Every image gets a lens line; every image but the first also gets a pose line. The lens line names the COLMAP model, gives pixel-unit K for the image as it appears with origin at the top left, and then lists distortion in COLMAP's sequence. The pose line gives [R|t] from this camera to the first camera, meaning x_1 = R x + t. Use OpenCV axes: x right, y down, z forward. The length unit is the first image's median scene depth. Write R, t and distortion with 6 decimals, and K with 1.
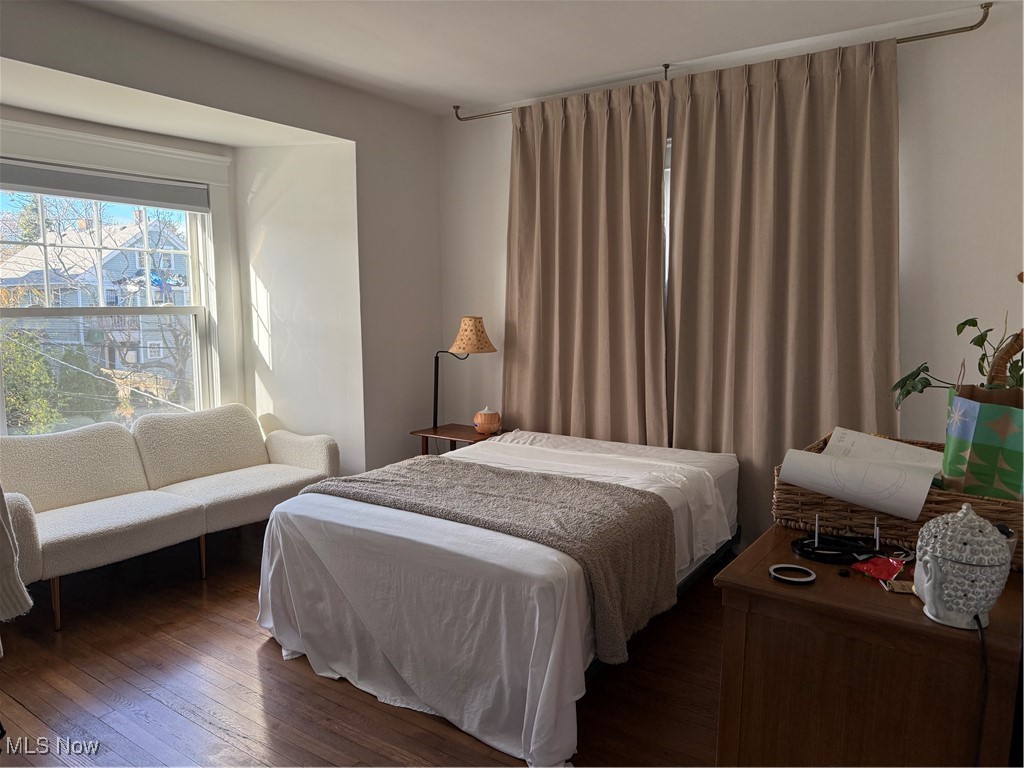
lens RADIAL K [[717.6, 0, 517.0], [0, 717.6, 385.7], [0, 0, 1]] dist [0.054453, -0.060490]
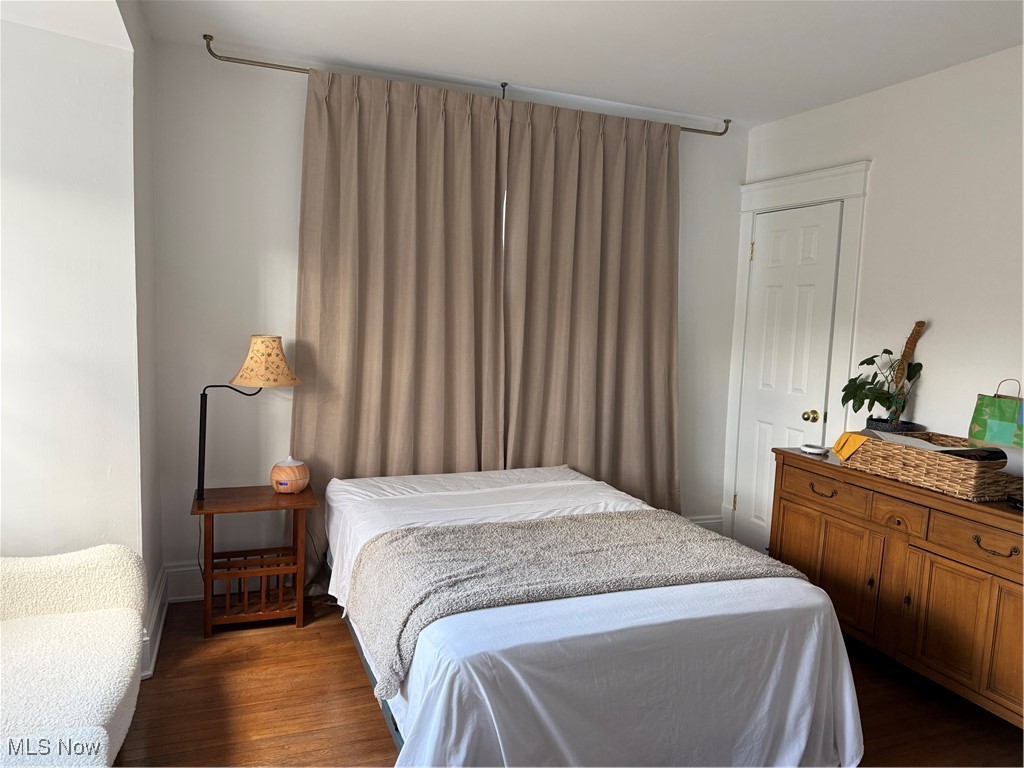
lens RADIAL K [[717.6, 0, 511.0], [0, 717.6, 379.6], [0, 0, 1]] dist [0.054453, -0.060490]
pose [[0.565247, -0.053804, 0.823165, -0.617403], [0.060883, 0.997870, 0.023416, -0.063049], [-0.822672, 0.036881, 0.567319, 0.445560]]
